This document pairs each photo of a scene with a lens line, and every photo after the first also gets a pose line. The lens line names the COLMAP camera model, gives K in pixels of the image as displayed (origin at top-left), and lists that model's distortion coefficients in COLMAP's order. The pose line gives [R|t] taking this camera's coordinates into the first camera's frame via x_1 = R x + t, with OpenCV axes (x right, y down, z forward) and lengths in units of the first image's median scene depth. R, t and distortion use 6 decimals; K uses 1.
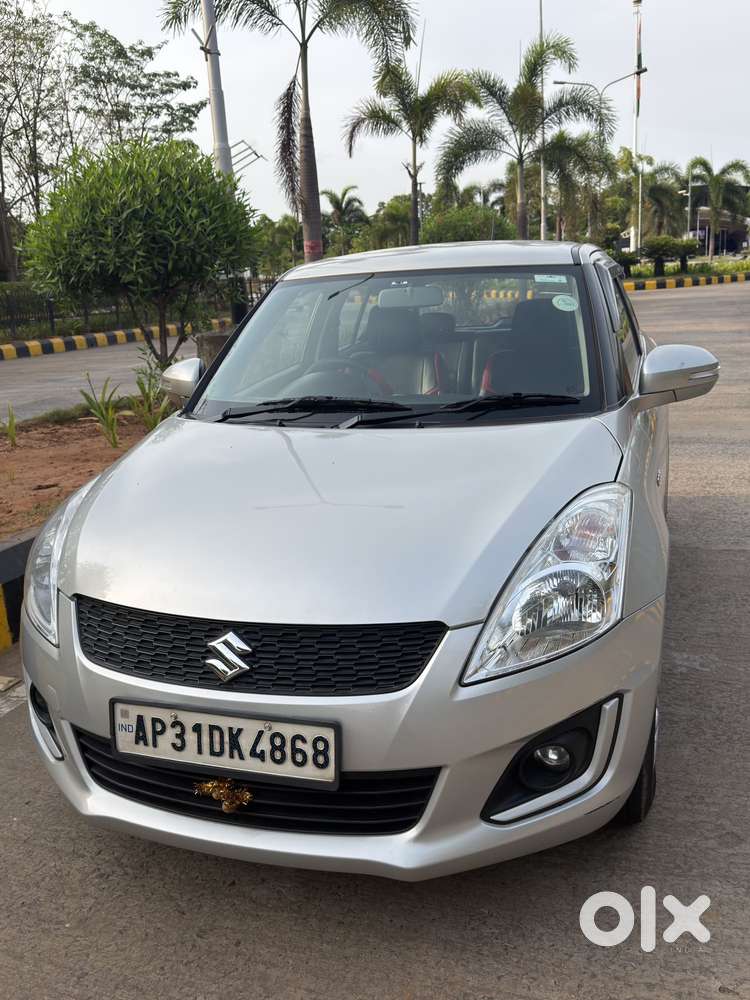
lens RADIAL K [[782.9, 0, 375.0], [0, 782.9, 500.0], [0, 0, 1]] dist [0.145911, -0.276920]
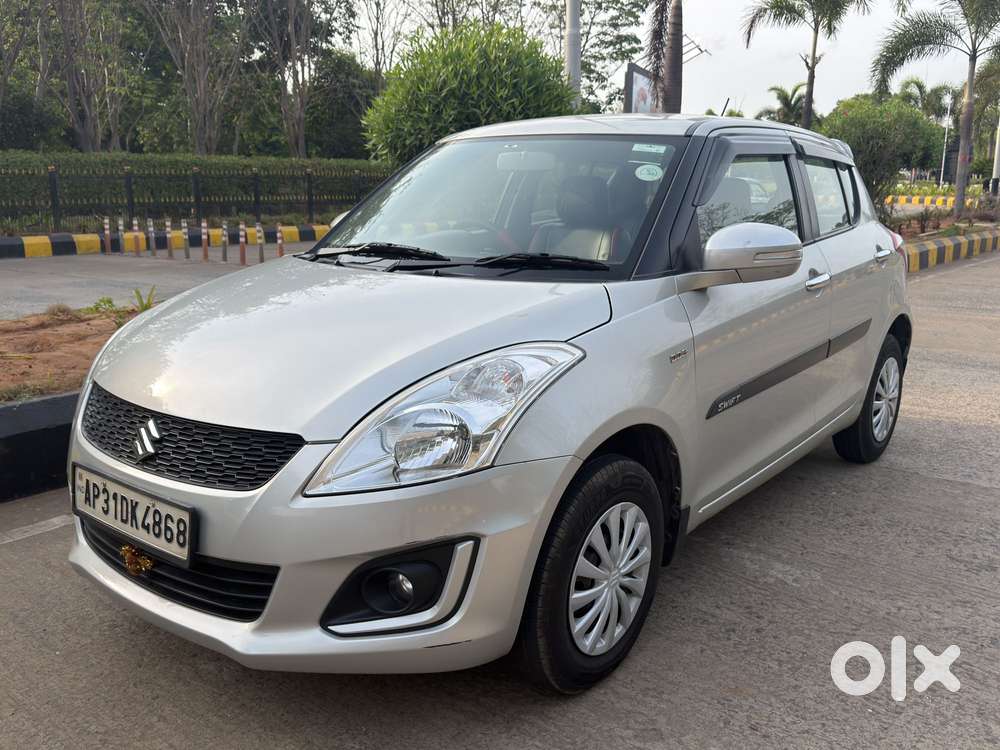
lens RADIAL K [[786.0, 0, 530.5], [0, 786.0, 380.2], [0, 0, 1]] dist [0.103809, -0.145230]
pose [[0.947559, 0.130055, -0.291919, 0.663281], [-0.134526, 0.990898, 0.004794, 0.031468], [0.289886, 0.034729, 0.956431, 0.053169]]
